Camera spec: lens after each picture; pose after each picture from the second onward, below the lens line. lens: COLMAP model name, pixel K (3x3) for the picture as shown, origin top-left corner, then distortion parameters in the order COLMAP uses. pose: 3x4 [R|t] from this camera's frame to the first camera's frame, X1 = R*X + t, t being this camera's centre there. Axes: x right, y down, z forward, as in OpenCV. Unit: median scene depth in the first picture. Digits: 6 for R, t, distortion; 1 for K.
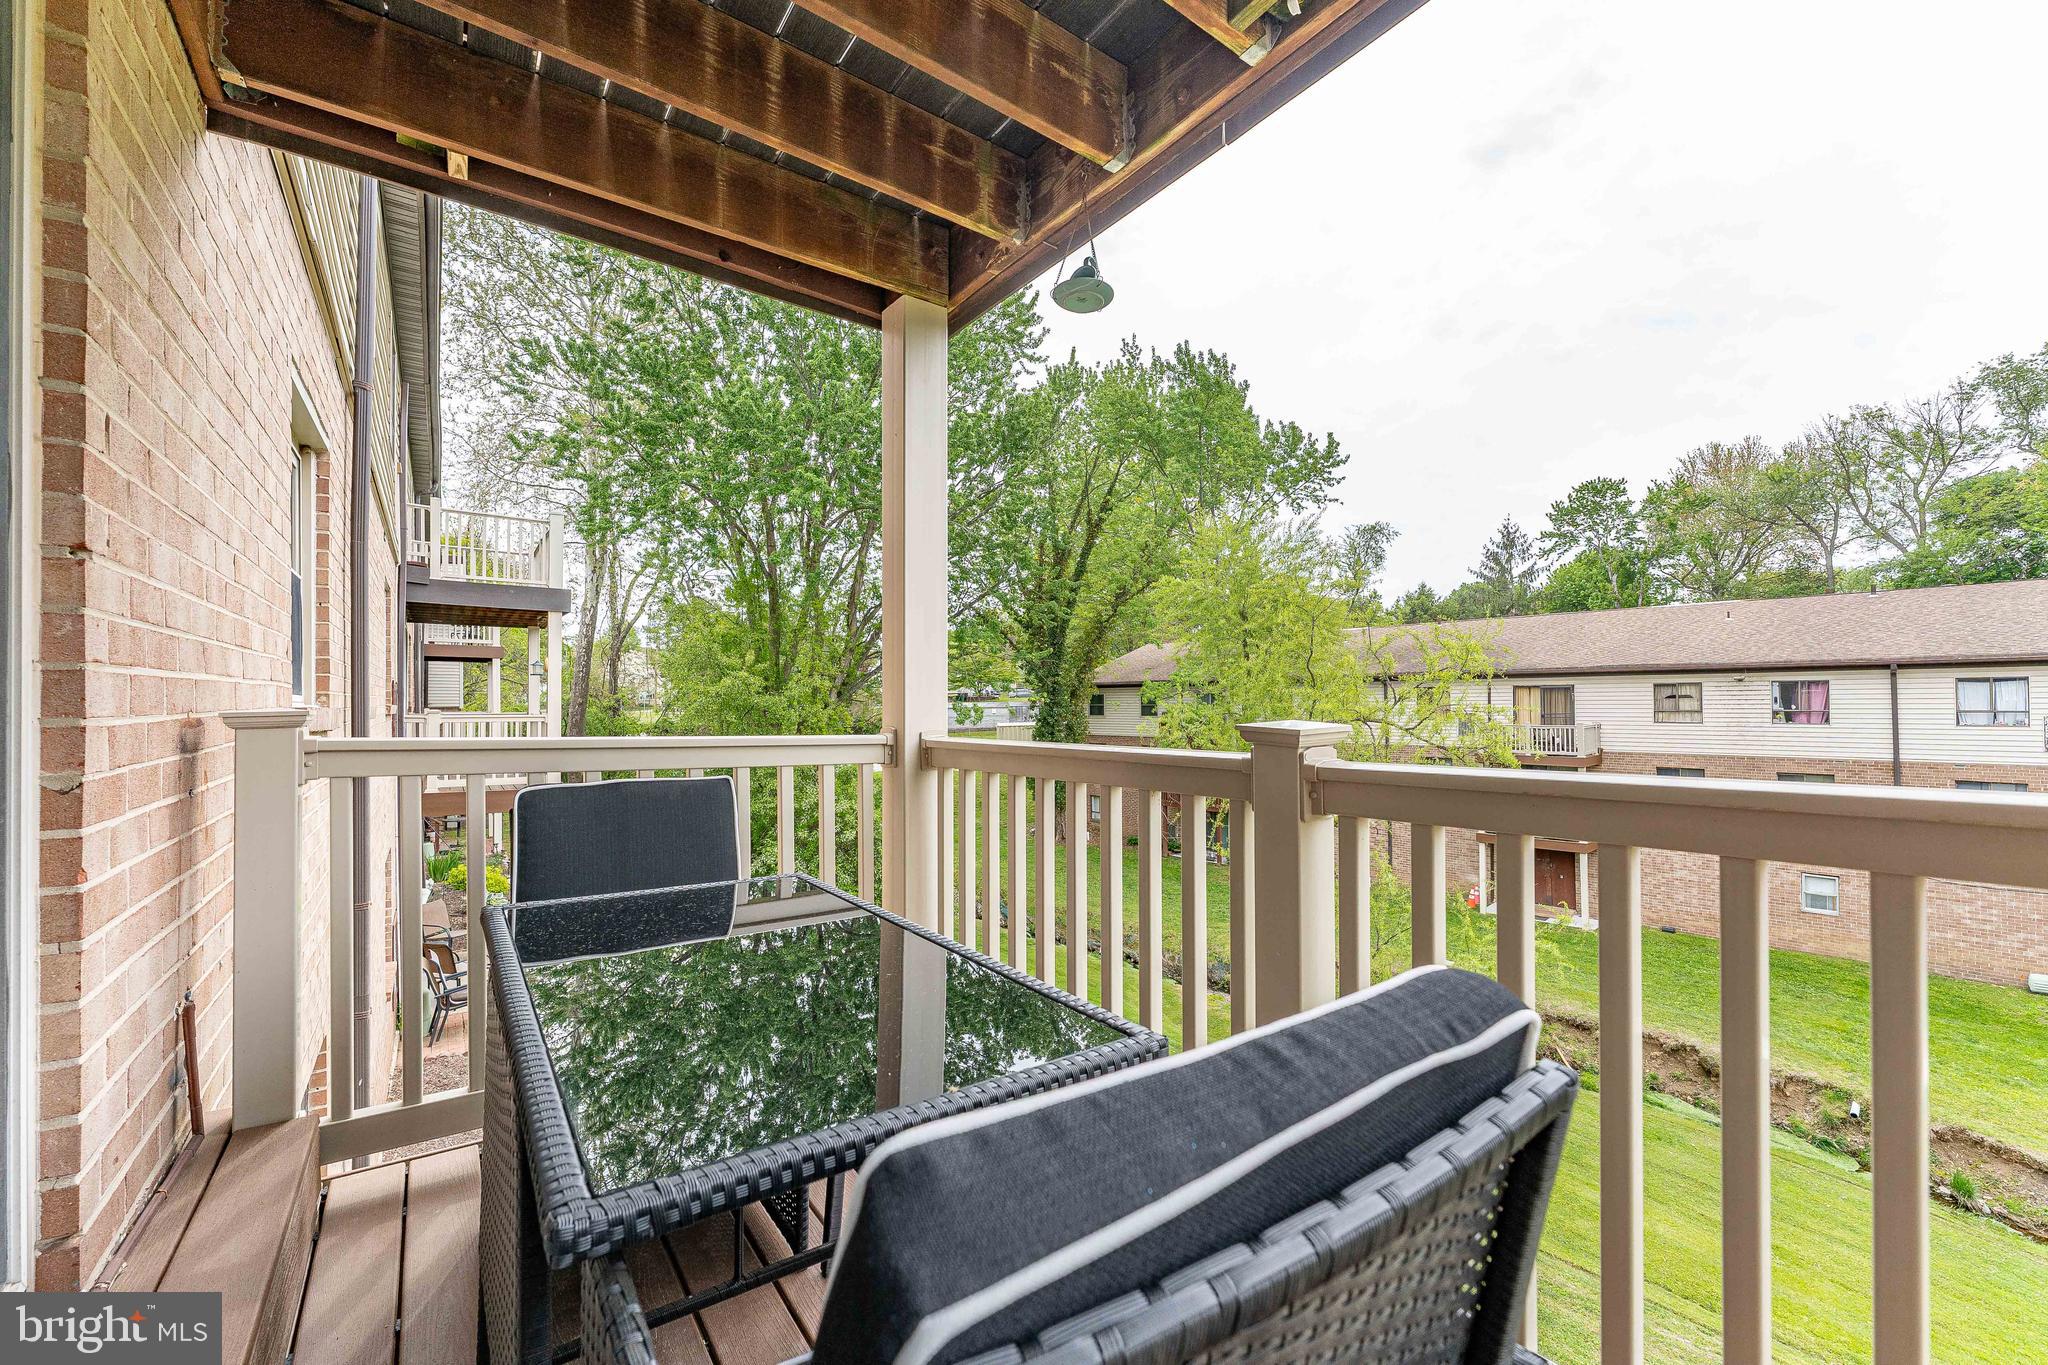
lens RADIAL K [[830.0, 0, 1017.5], [0, 830.0, 695.0], [0, 0, 1]] dist [0.000295, -0.000581]
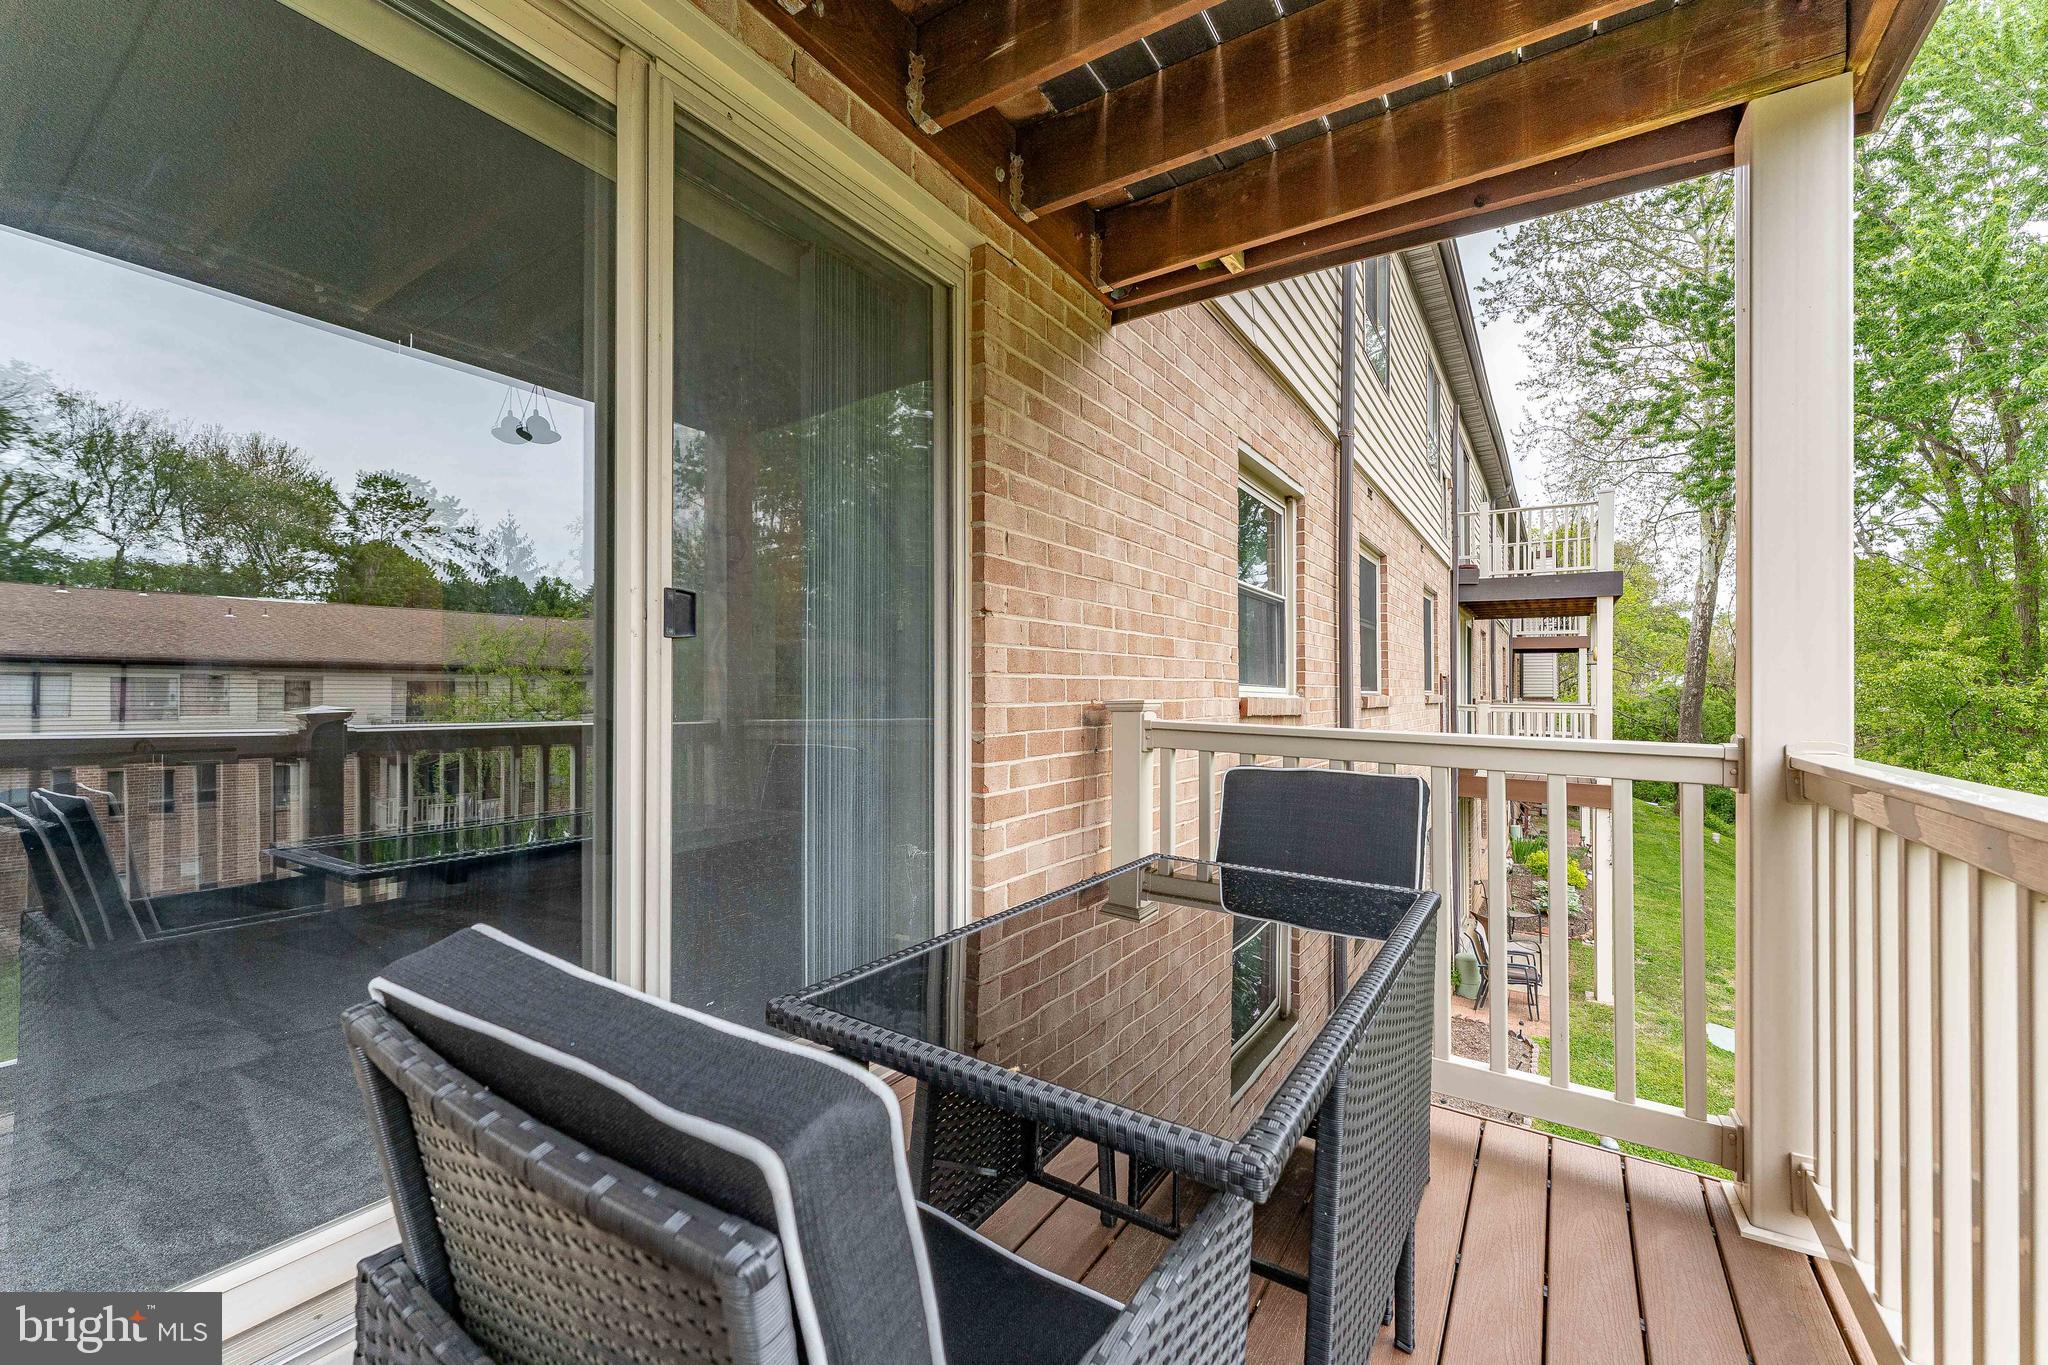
lens RADIAL K [[823.0, 0, 1019.6], [0, 823.0, 689.4], [0, 0, 1]] dist [0.000517, -0.000045]
pose [[0.358524, 0.002713, -0.933517, 0.376507], [0.002945, 0.999988, 0.004037, -0.006230], [0.933516, -0.004197, 0.358512, 0.264116]]
